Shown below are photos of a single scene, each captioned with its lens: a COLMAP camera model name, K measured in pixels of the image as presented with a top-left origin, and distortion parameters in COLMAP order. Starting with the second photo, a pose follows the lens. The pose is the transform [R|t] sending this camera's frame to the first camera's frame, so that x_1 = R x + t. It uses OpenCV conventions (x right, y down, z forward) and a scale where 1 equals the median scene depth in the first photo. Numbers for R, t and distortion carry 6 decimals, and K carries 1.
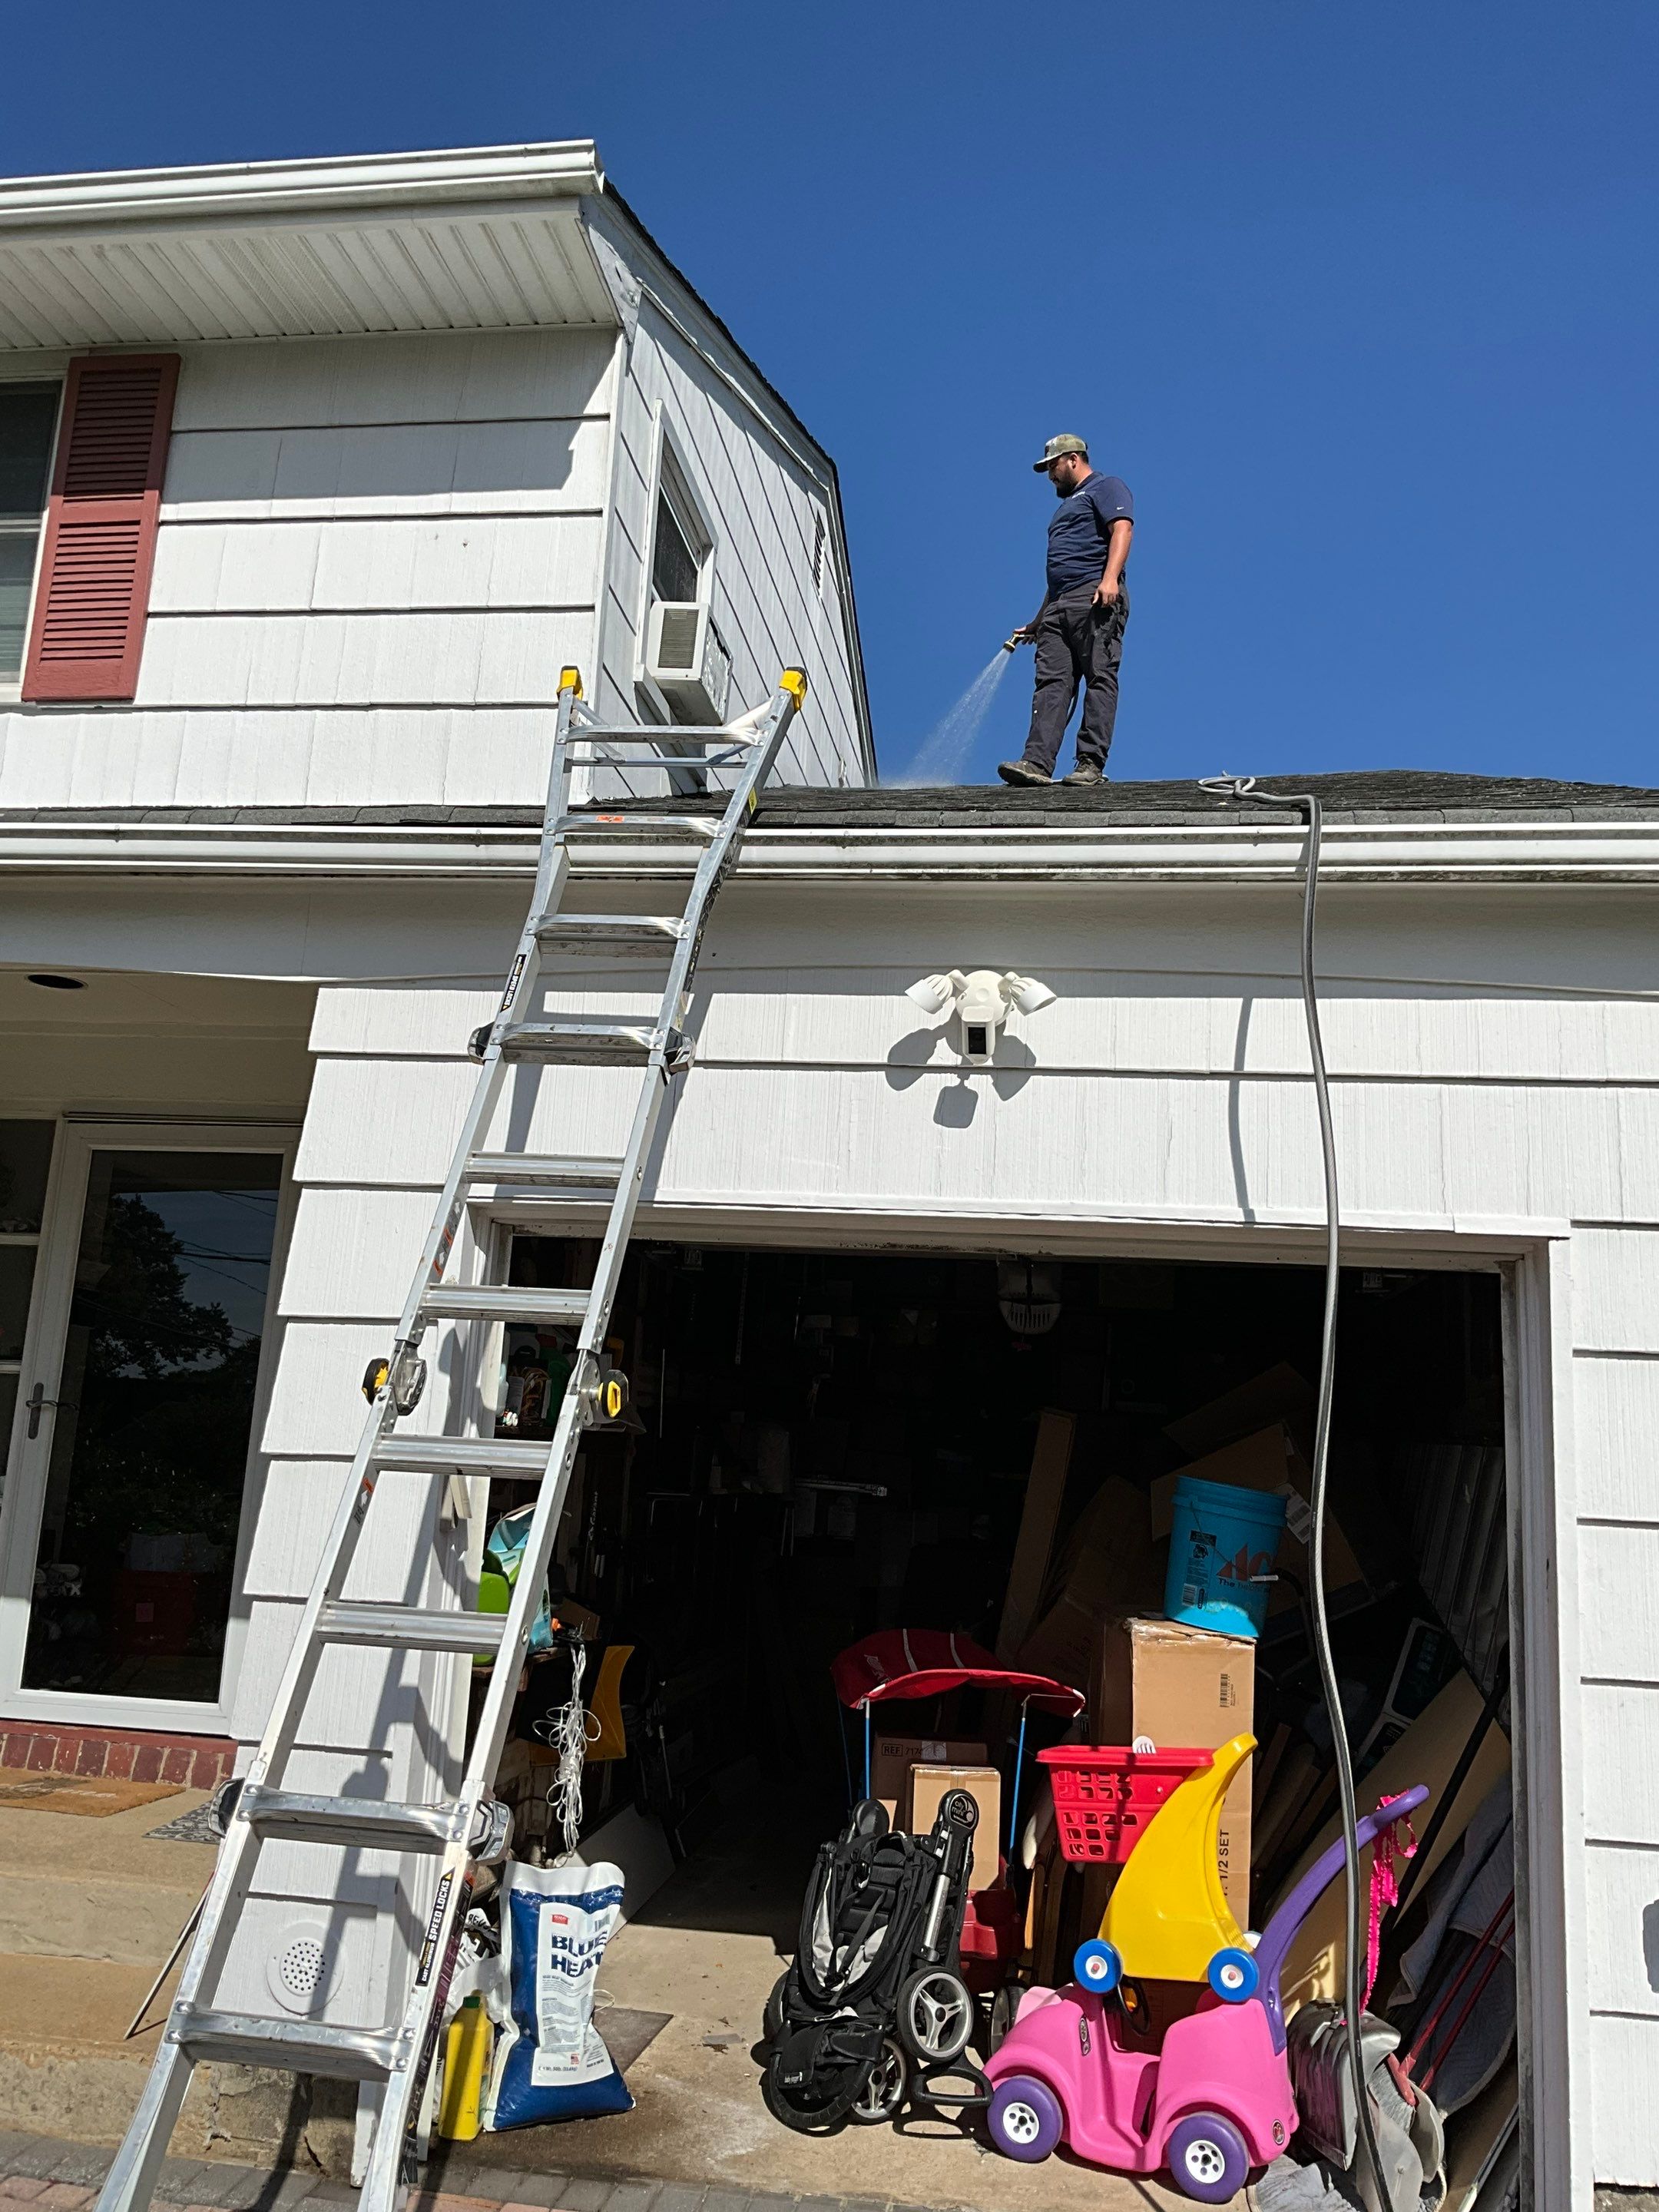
lens RADIAL K [[1877.0, 0, 845.7], [0, 1877.0, 1074.0], [0, 0, 1]] dist [0.052117, -0.127533]
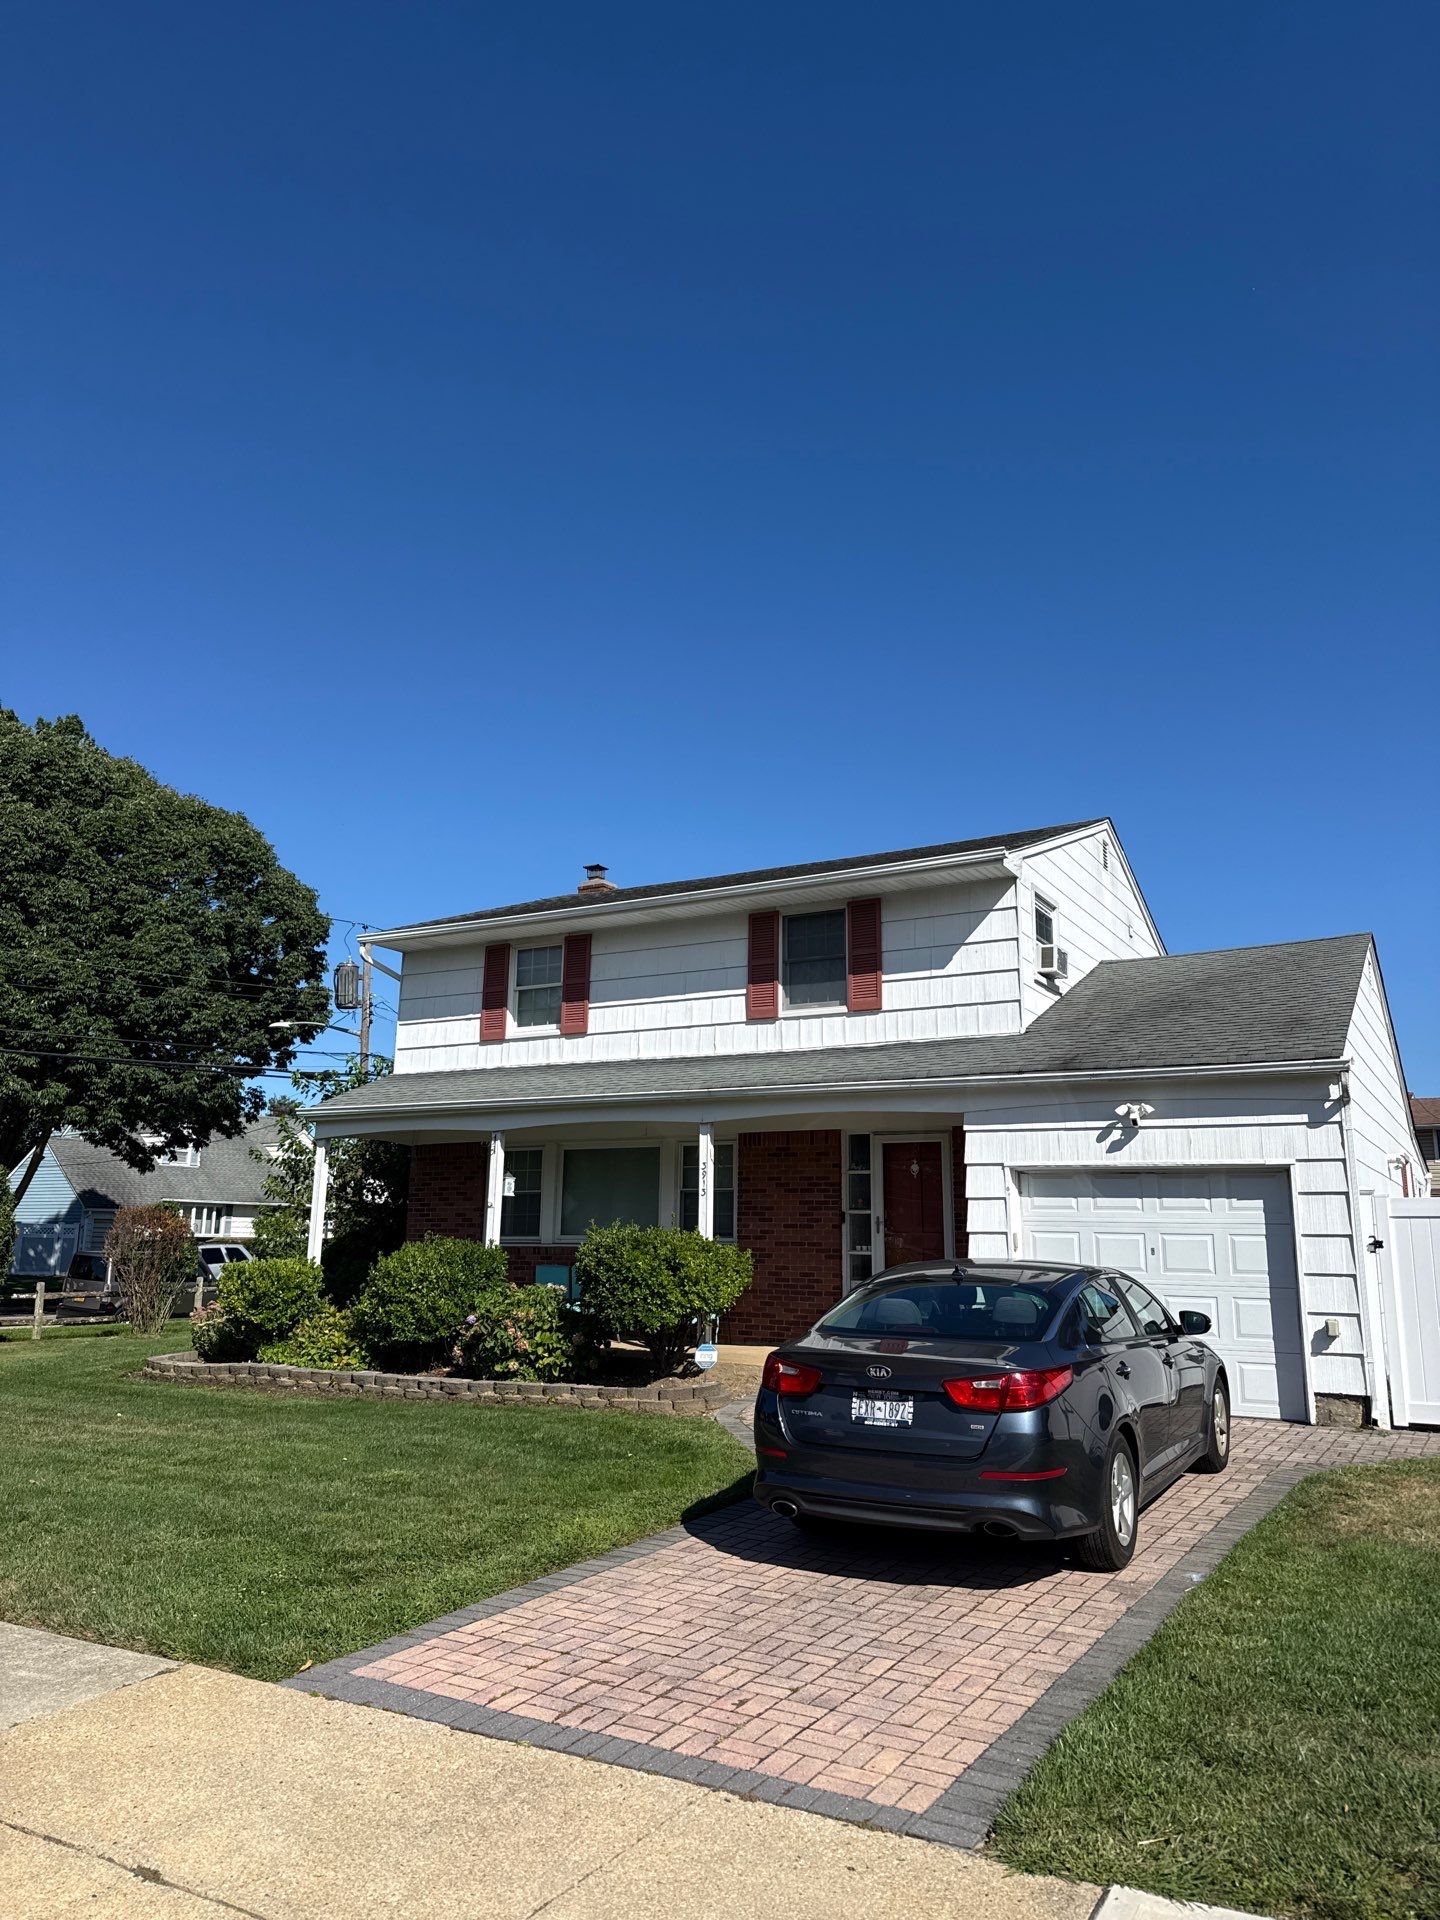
lens RADIAL K [[1344.8, 0, 721.7], [0, 1344.8, 956.2], [0, 0, 1]] dist [0.103417, 0.000577]
pose [[0.926886, -0.117450, -0.356494, 0.217876], [0.111218, 0.993069, -0.038006, -0.230673], [0.358487, -0.004422, 0.933524, -1.314172]]
